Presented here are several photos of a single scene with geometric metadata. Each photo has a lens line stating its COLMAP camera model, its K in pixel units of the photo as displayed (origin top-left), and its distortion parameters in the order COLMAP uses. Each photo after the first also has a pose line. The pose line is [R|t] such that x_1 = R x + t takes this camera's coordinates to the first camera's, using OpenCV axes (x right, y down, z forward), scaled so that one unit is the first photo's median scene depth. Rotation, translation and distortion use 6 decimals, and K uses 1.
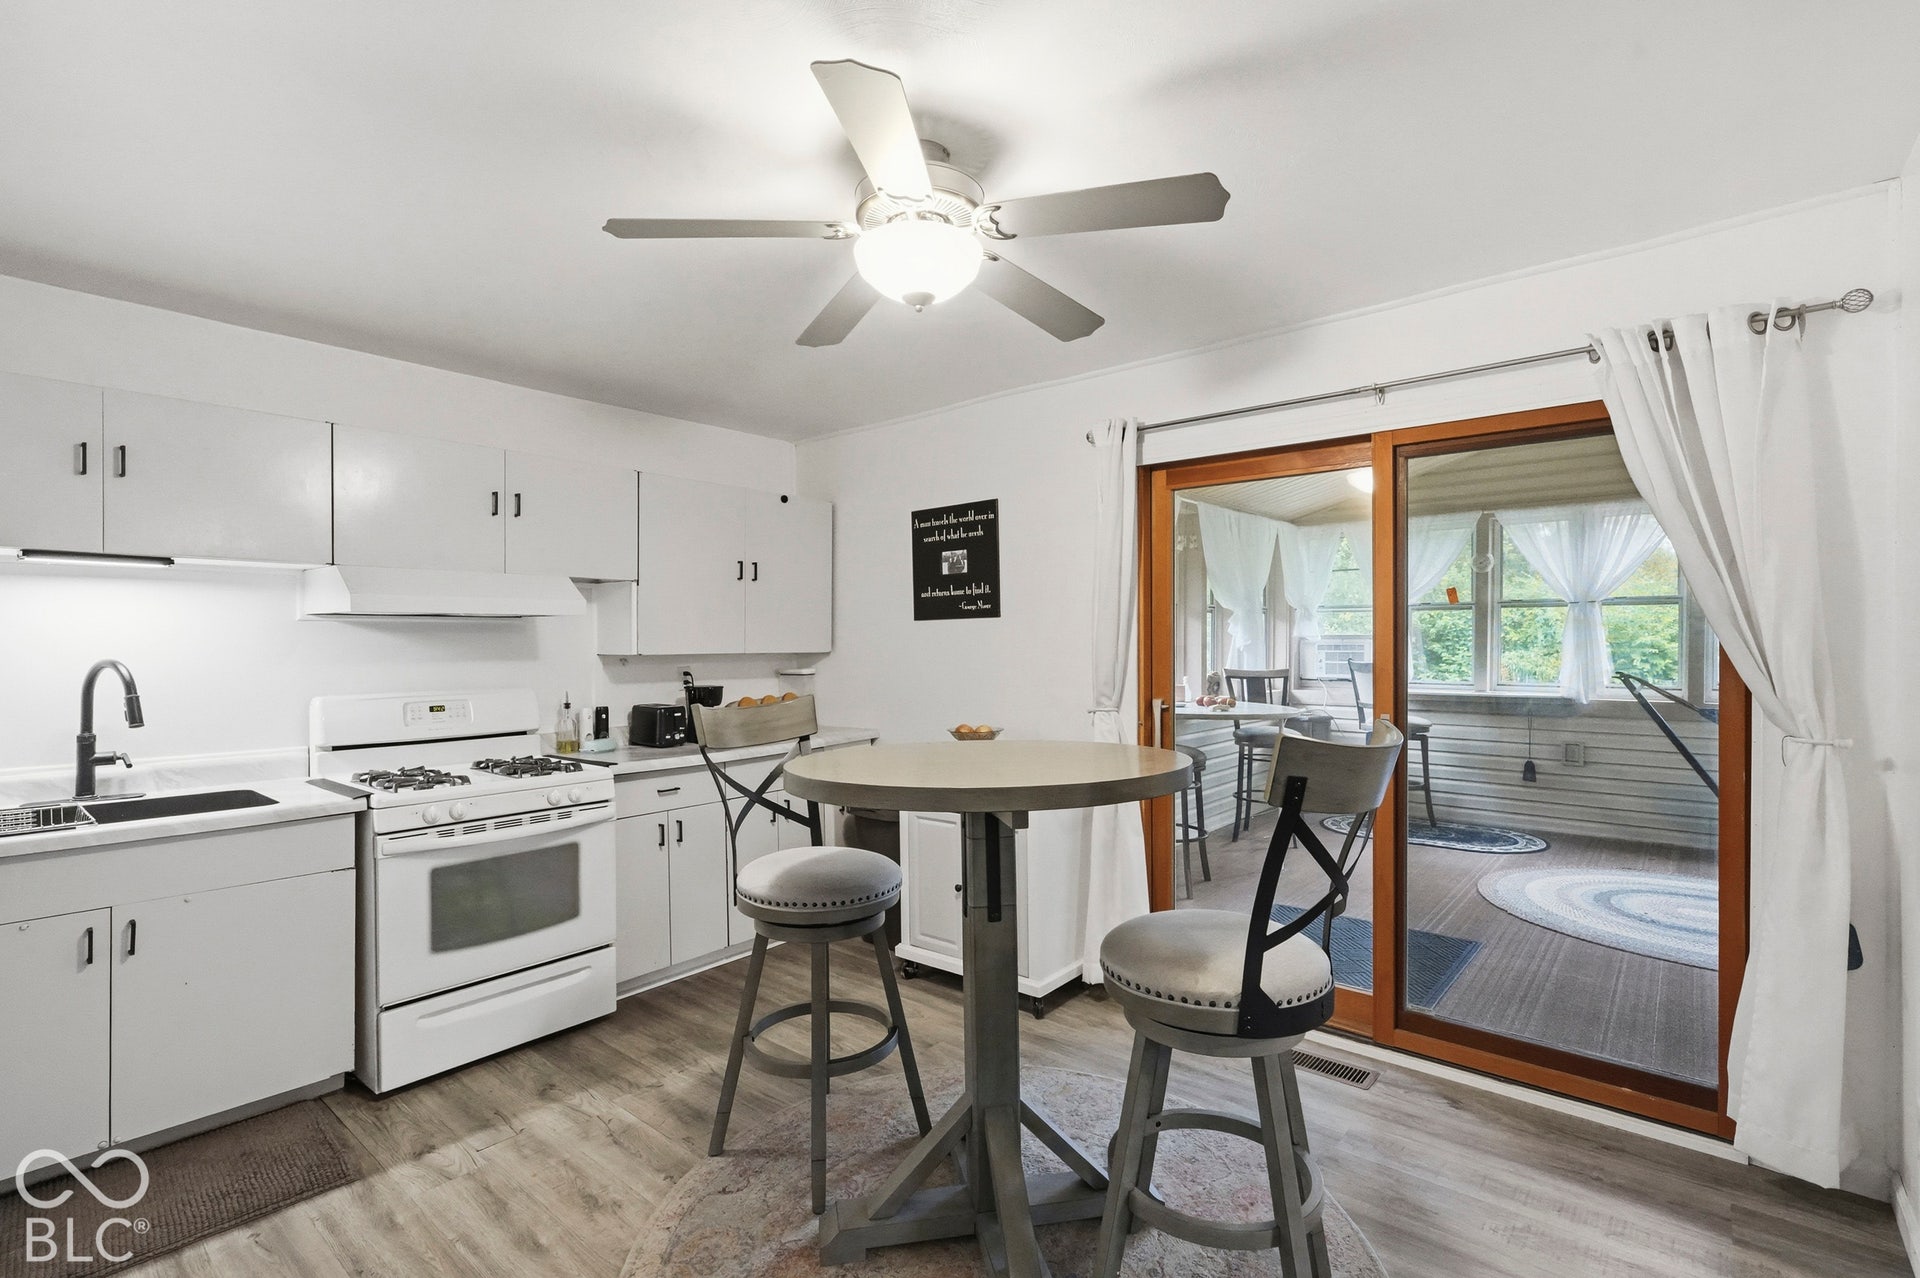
lens RADIAL K [[880.3, 0, 951.9], [0, 880.3, 639.8], [0, 0, 1]] dist [-0.009908, -0.000038]
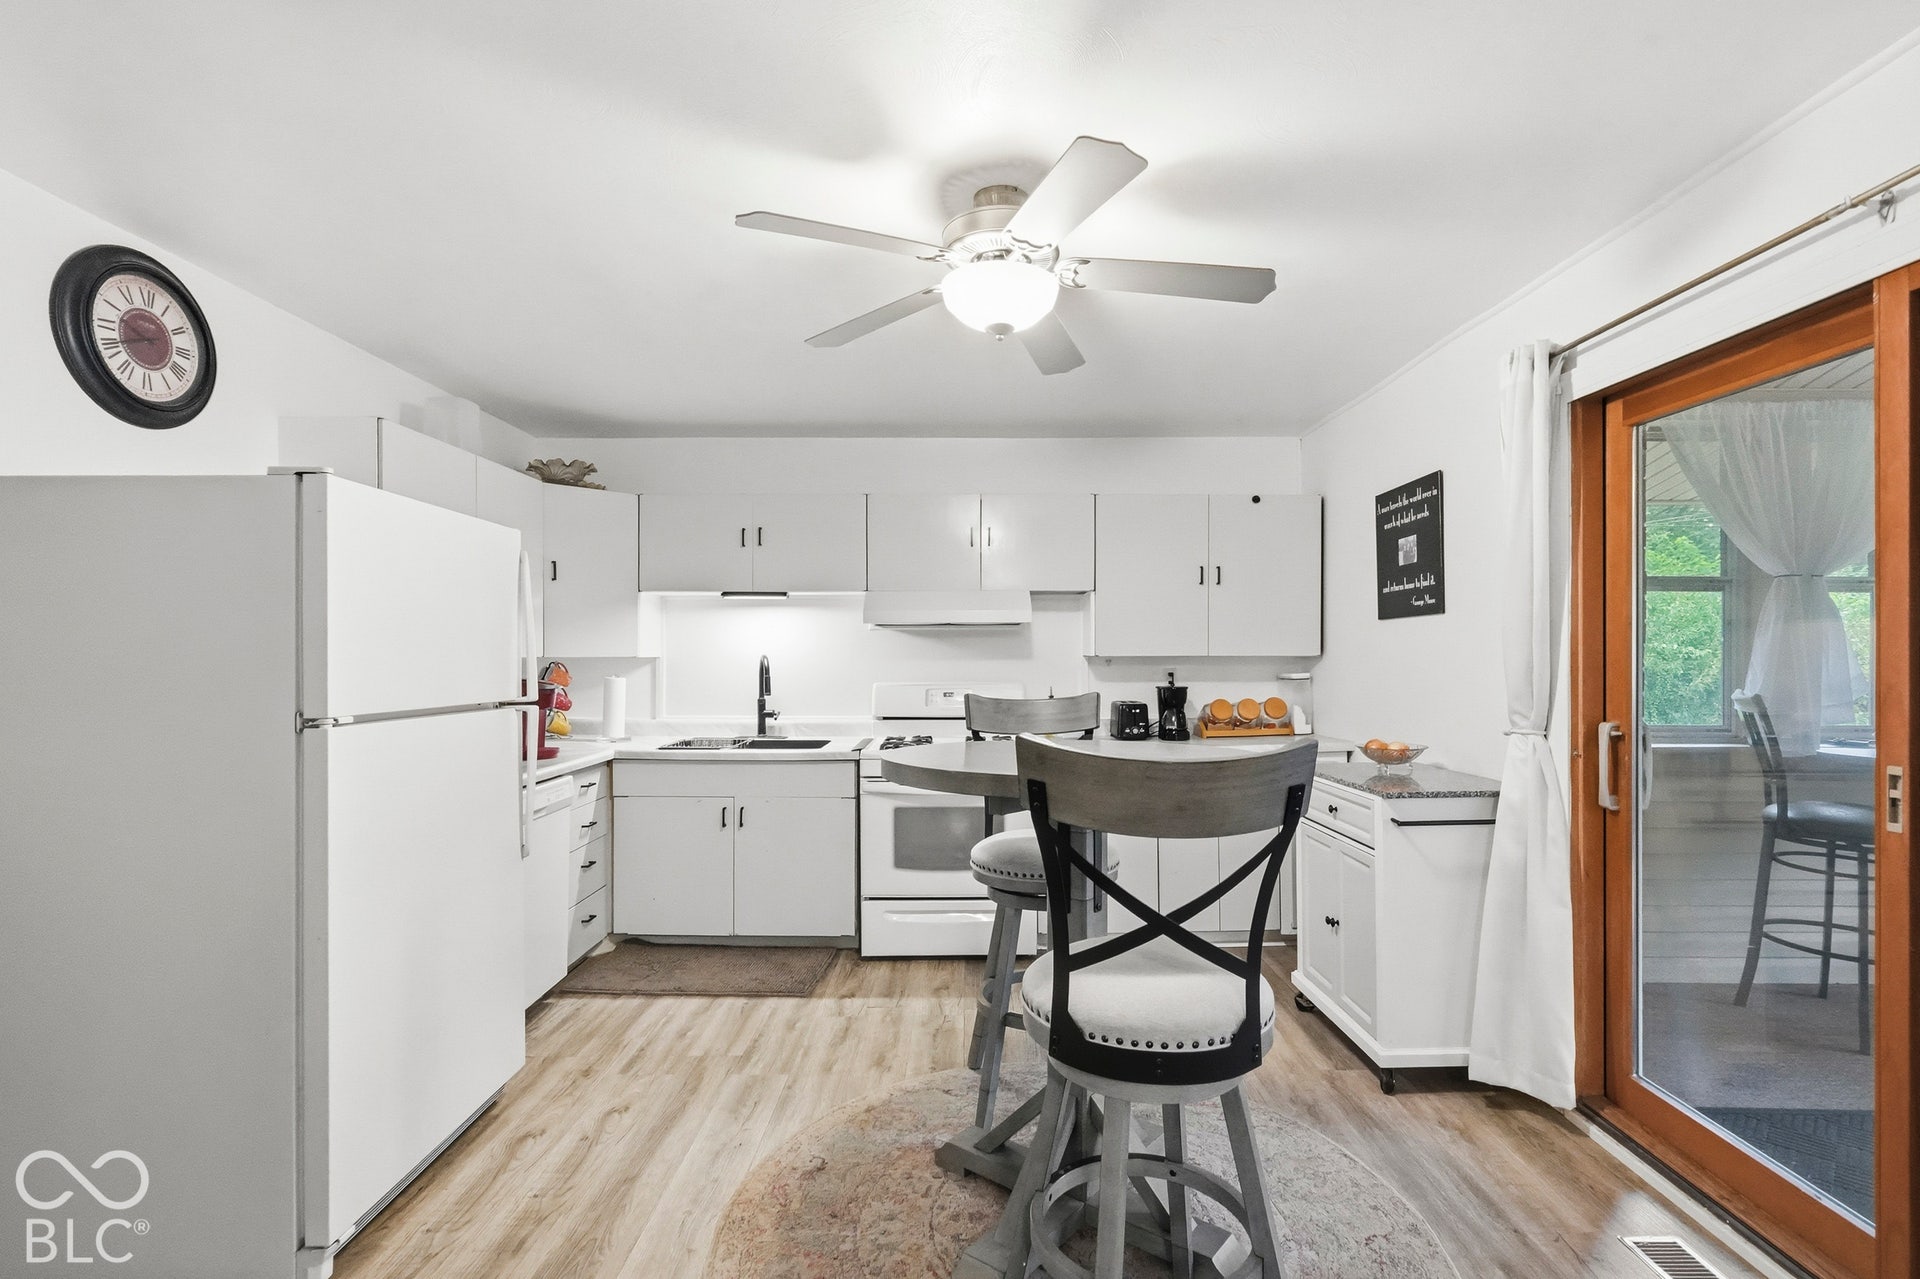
lens RADIAL K [[880.3, 0, 946.3], [0, 880.3, 646.8], [0, 0, 1]] dist [-0.009908, -0.000038]
pose [[0.644811, 0.000153, -0.764342, 0.488138], [0.000229, 1.000000, 0.000394, 0.006025], [0.764342, -0.000429, 0.644811, 0.151051]]
